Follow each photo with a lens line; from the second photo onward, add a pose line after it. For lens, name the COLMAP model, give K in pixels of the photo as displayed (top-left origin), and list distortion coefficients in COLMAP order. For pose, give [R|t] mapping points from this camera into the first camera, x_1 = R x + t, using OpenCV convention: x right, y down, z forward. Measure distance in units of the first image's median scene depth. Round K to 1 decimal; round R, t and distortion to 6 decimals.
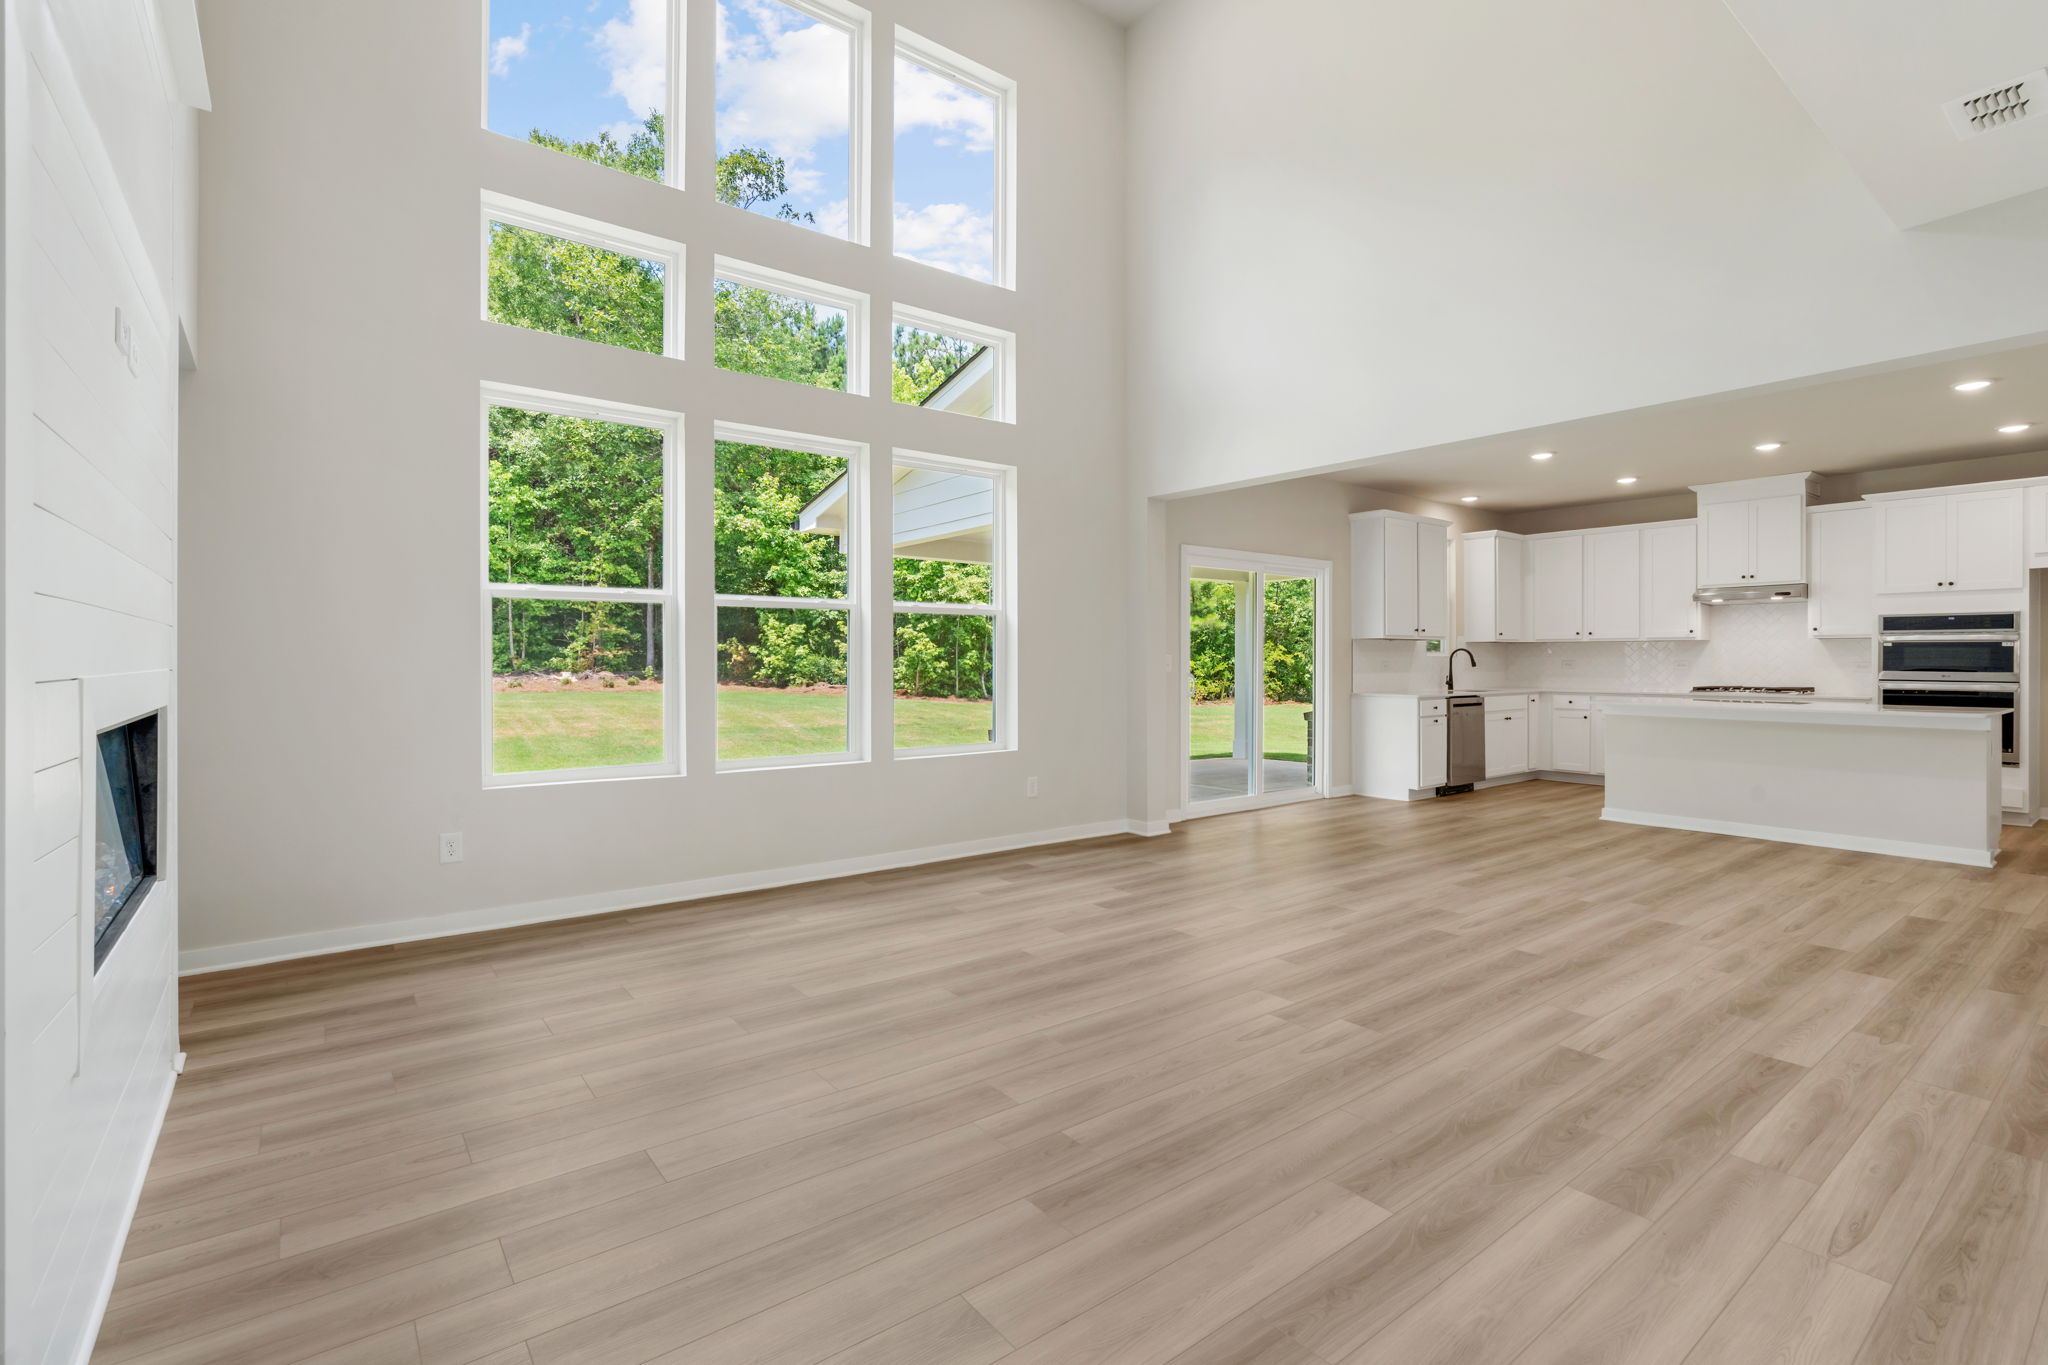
lens RADIAL K [[930.0, 0, 1024.6], [0, 930.0, 671.6], [0, 0, 1]] dist [0.000699, 0.000164]
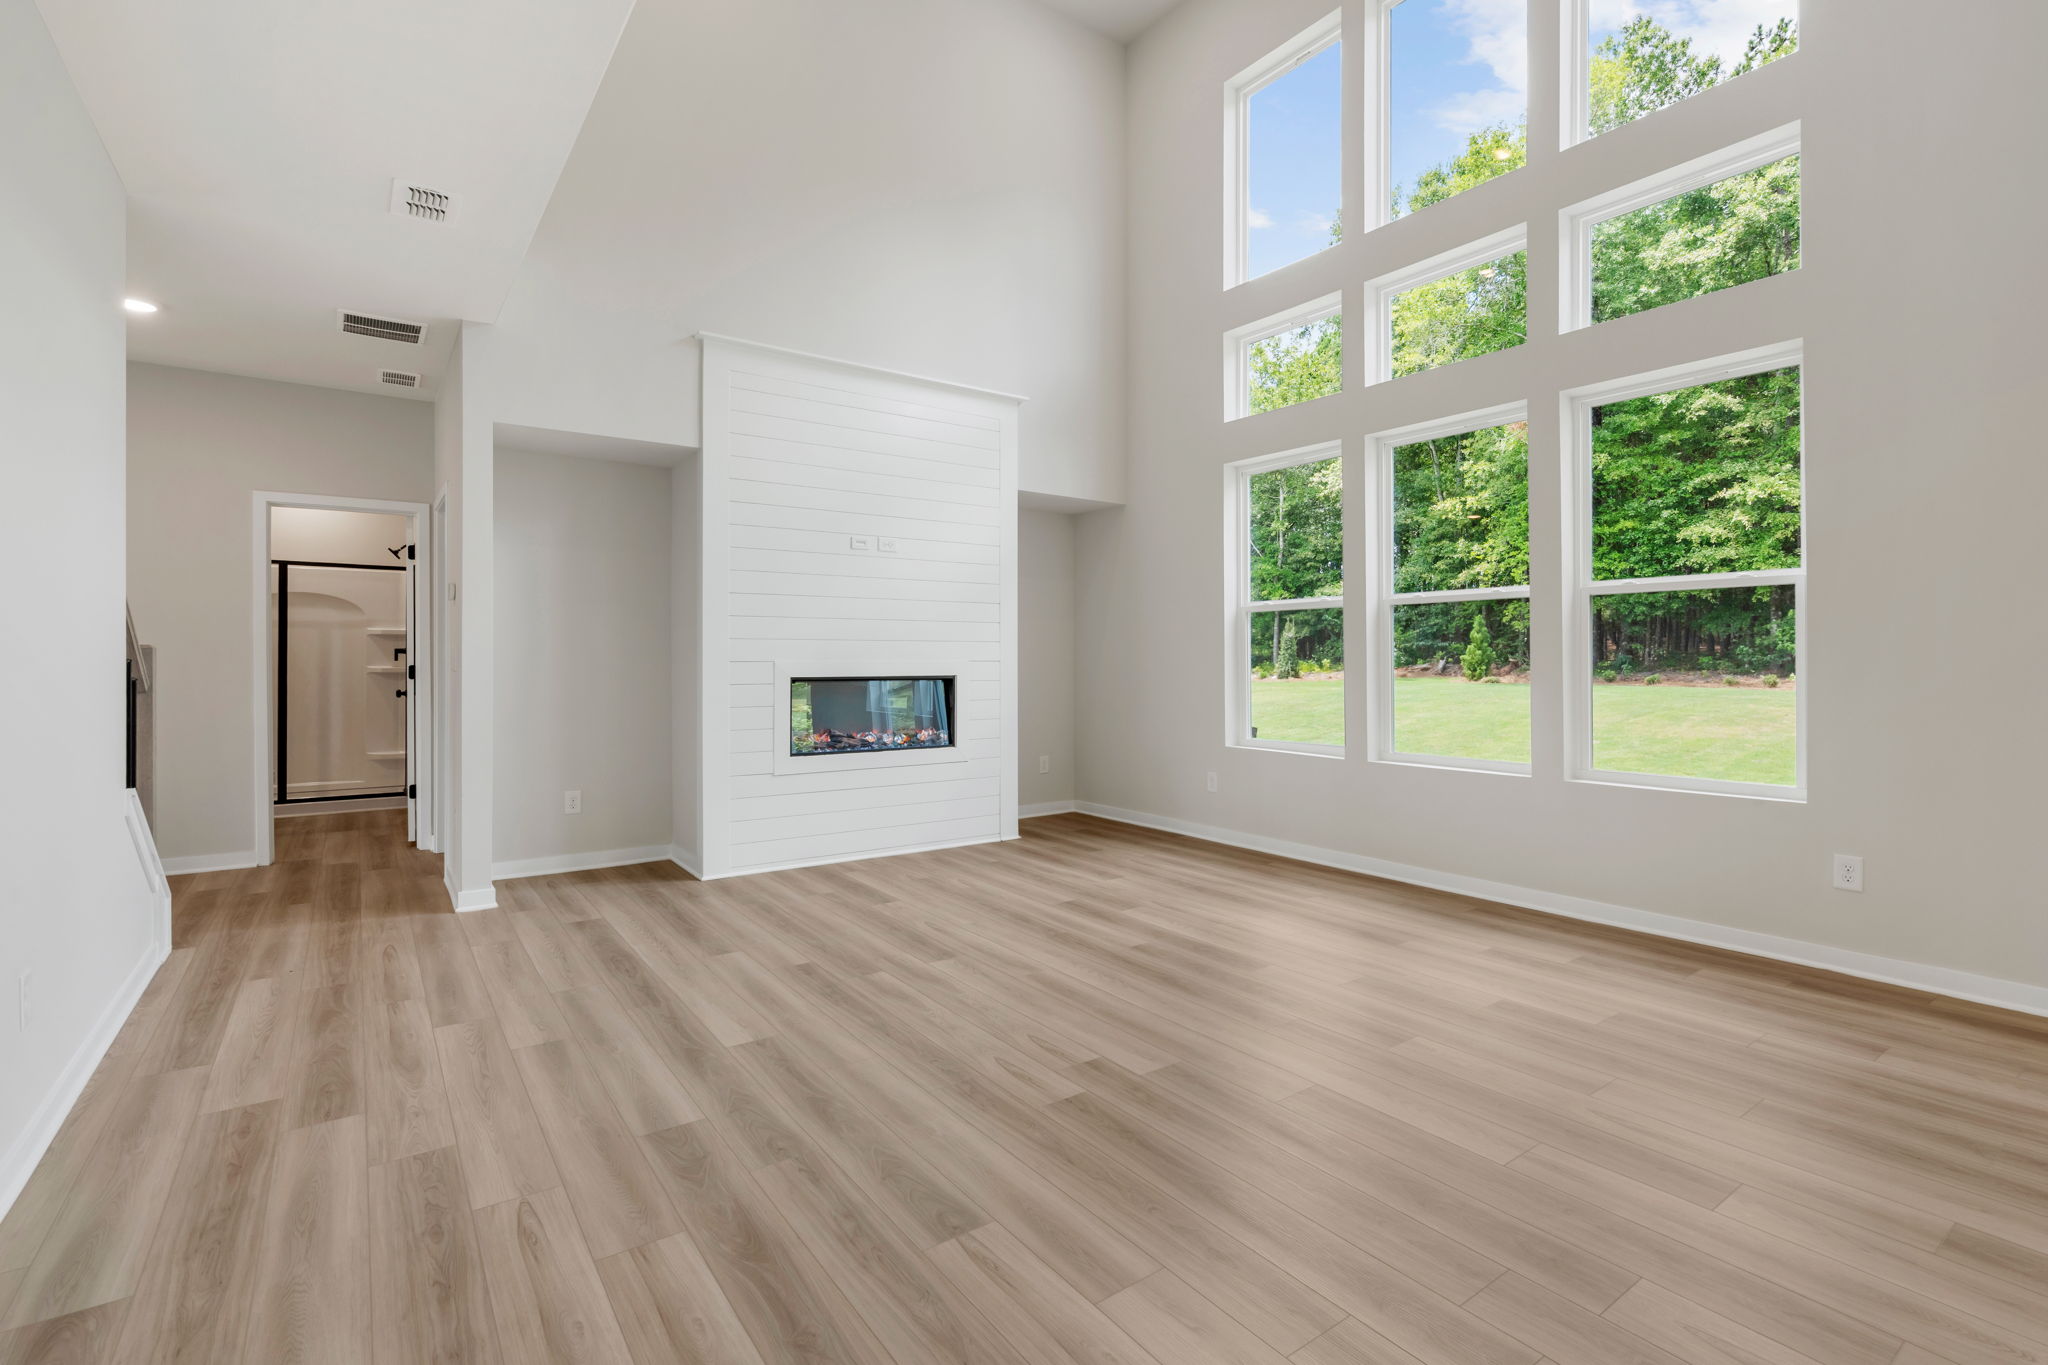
lens RADIAL K [[930.0, 0, 1027.2], [0, 930.0, 678.7], [0, 0, 1]] dist [0.000699, 0.000164]
pose [[-0.031784, 0.020648, -0.999281, 1.477759], [-0.010641, 0.999723, 0.020996, -0.008194], [0.999438, 0.011300, -0.031556, 1.242002]]
